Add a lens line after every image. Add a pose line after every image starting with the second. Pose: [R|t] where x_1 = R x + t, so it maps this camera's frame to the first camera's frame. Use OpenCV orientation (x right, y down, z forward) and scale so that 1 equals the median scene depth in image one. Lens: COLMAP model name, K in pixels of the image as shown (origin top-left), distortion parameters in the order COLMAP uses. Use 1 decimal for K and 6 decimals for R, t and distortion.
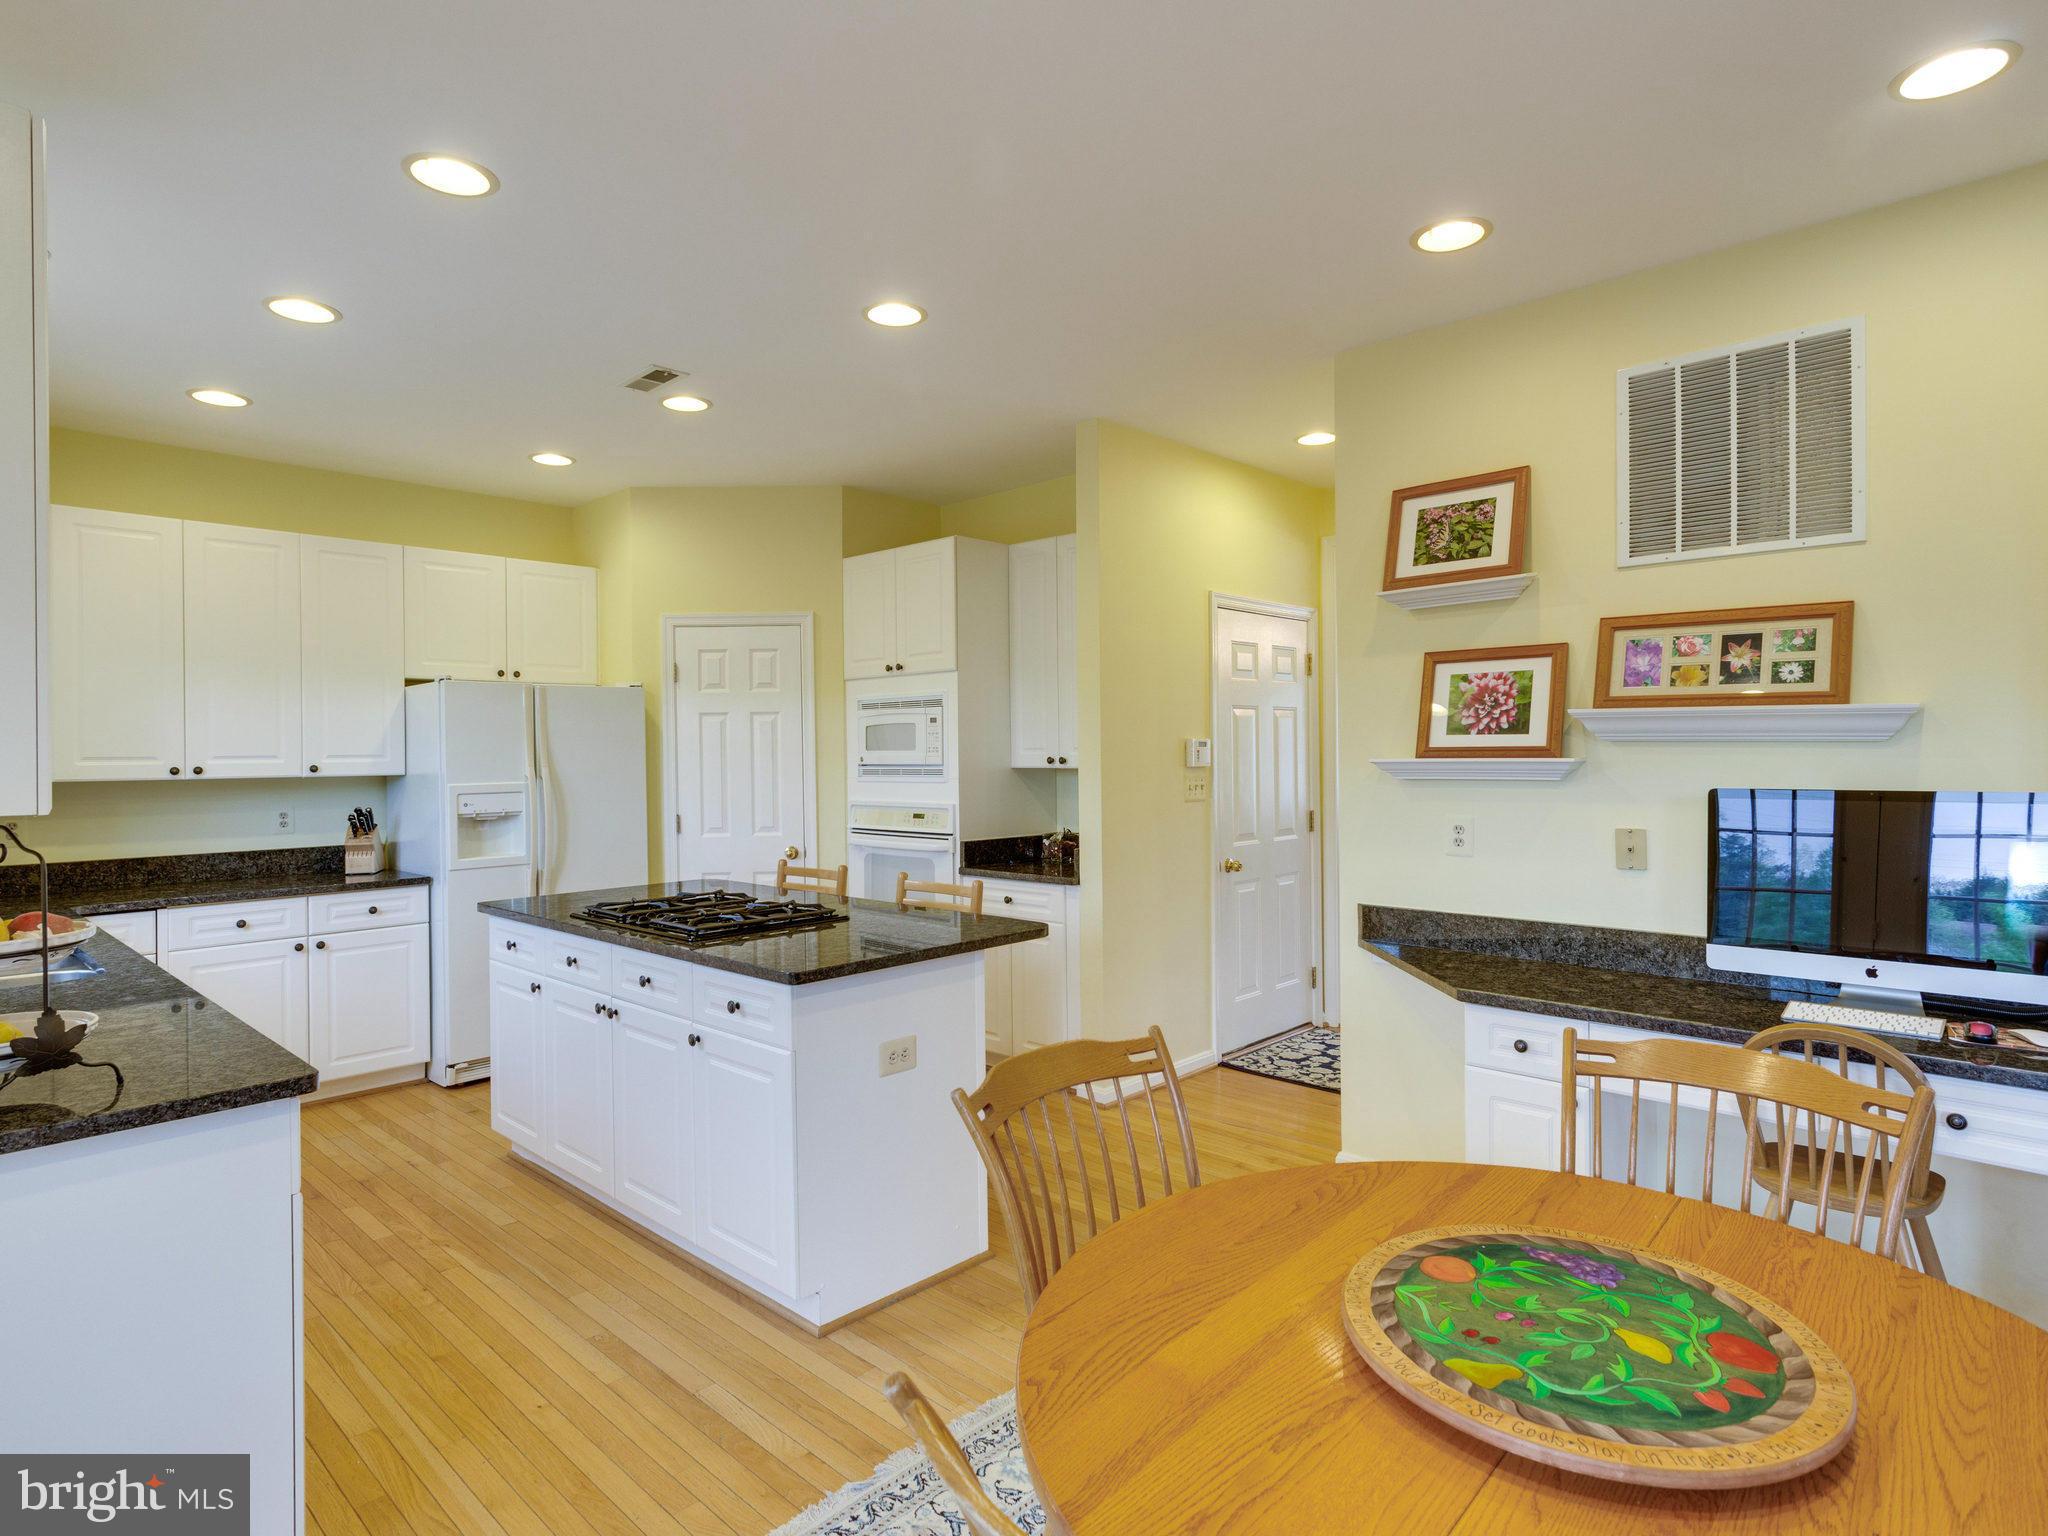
lens RADIAL K [[1117.1, 0, 1080.0], [0, 1117.1, 780.5], [0, 0, 1]] dist [-0.010334, -0.000225]
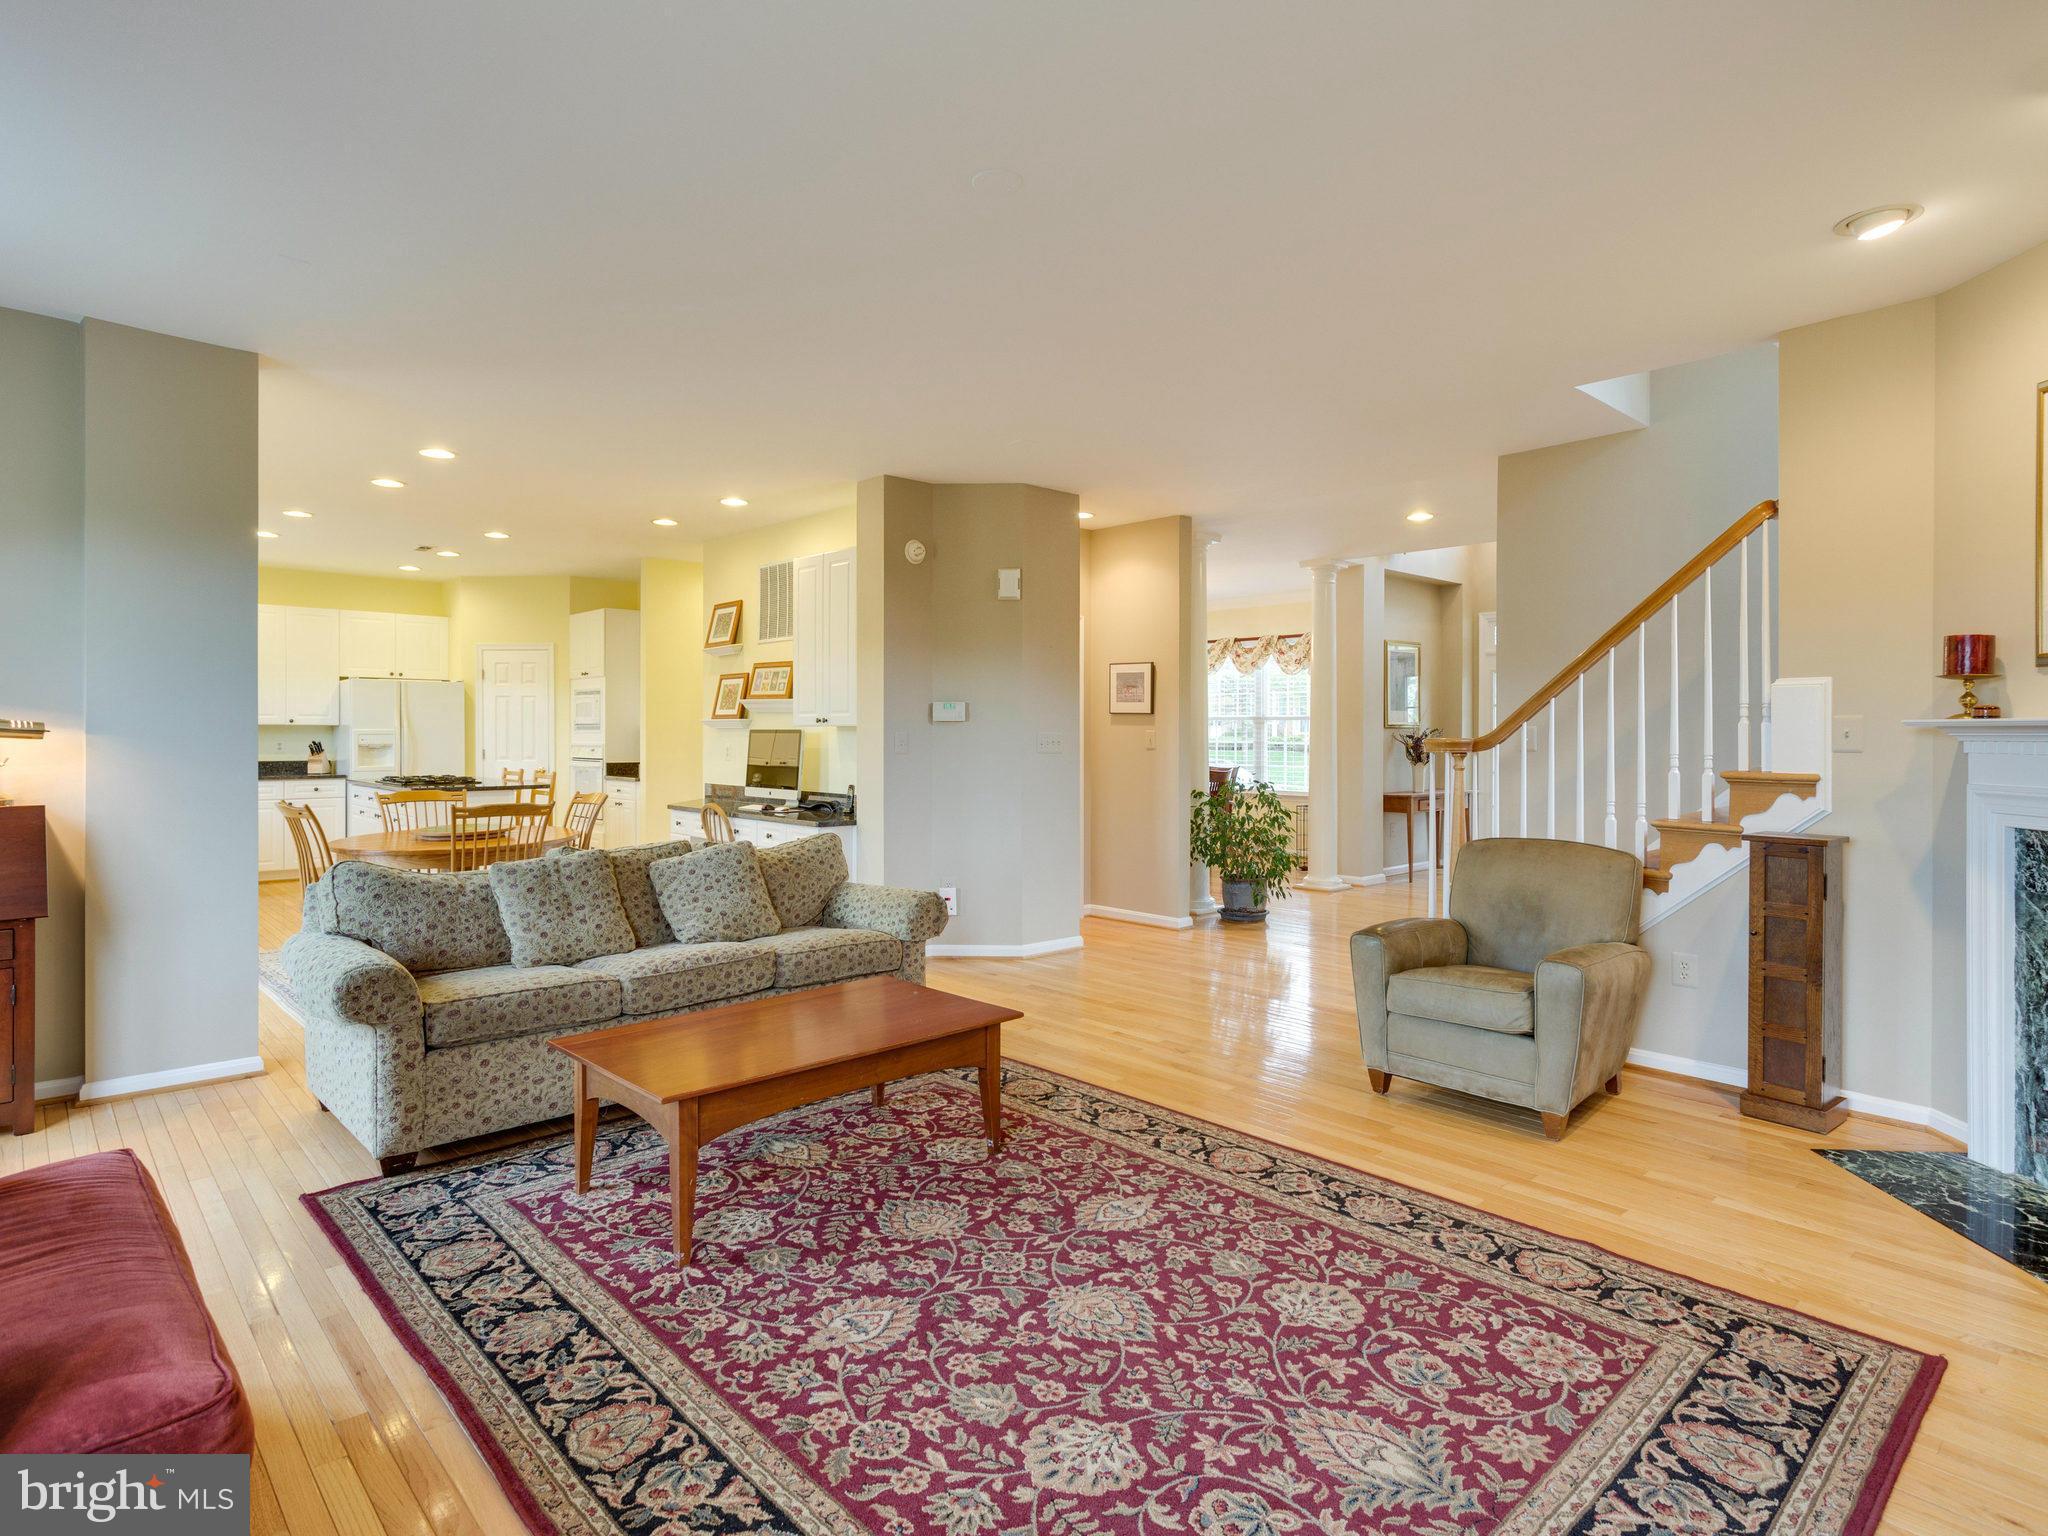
lens RADIAL K [[1108.5, 0, 1025.4], [0, 1108.5, 736.9], [0, 0, 1]] dist [0.003559, 0.001158]
pose [[0.996093, 0.014404, -0.087122, 0.801869], [-0.016495, 0.999592, -0.023325, 0.042357], [0.086751, 0.024671, 0.995925, -0.884034]]
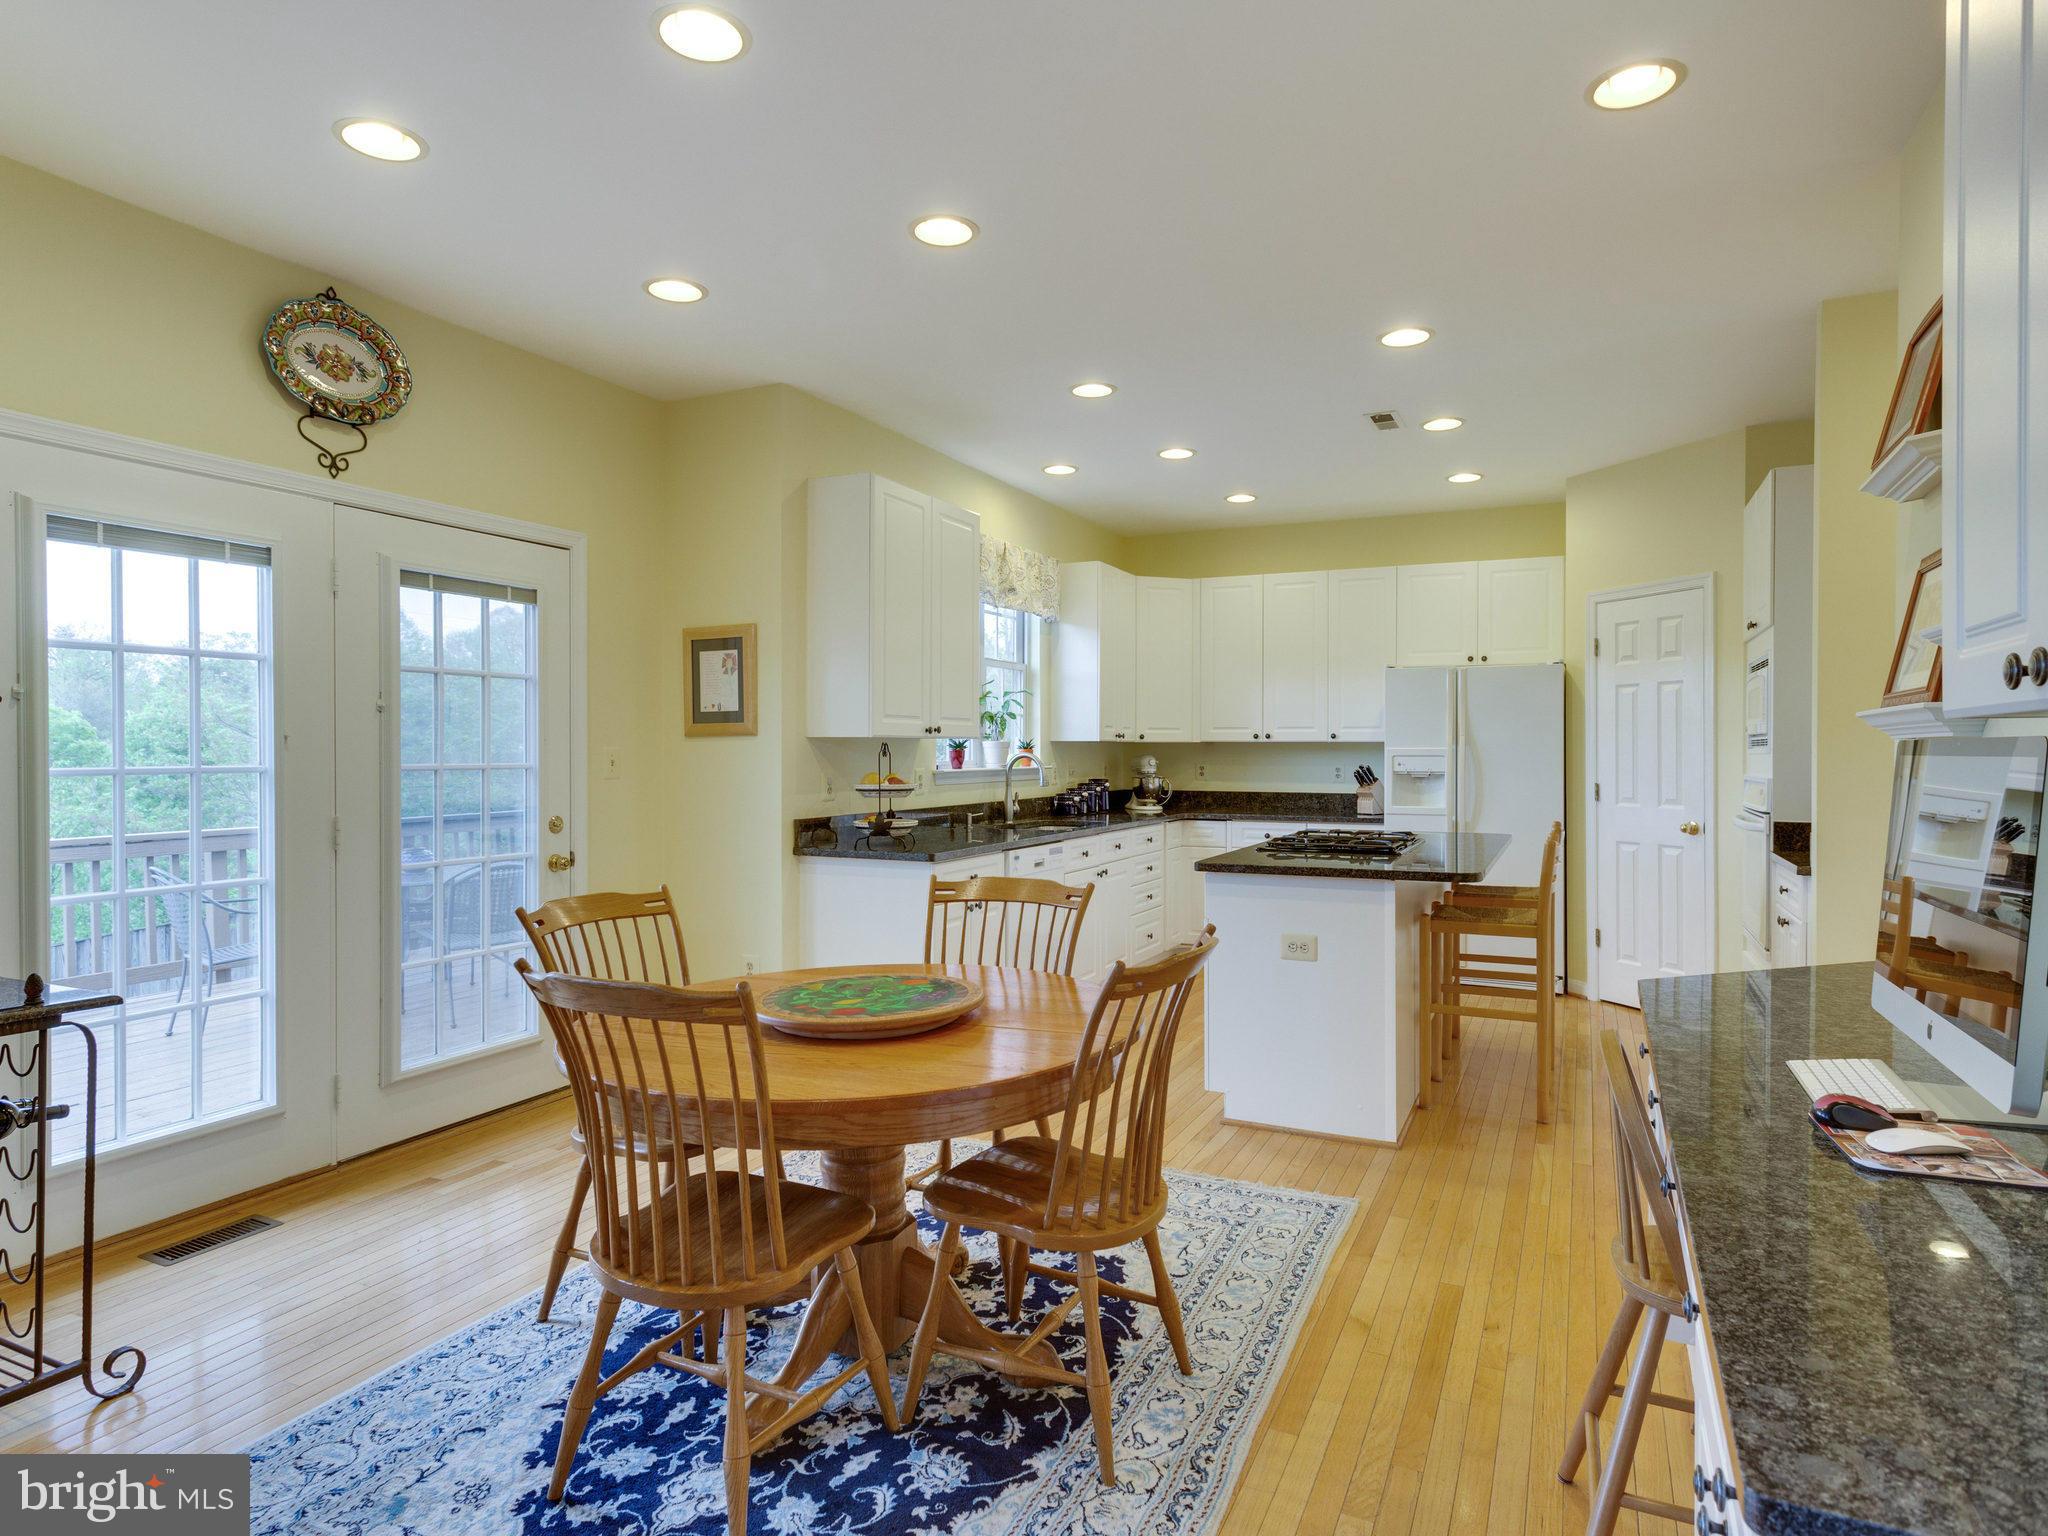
lens RADIAL K [[1166.3, 0, 1024.0], [0, 1166.3, 768.0], [0, 0, 1]] dist [-0.002791, -0.000483]
pose [[0.291212, 0.026481, -0.956292, 0.587088], [-0.029428, 0.999392, 0.018713, 0.013199], [0.956206, 0.022692, 0.291814, 0.184536]]
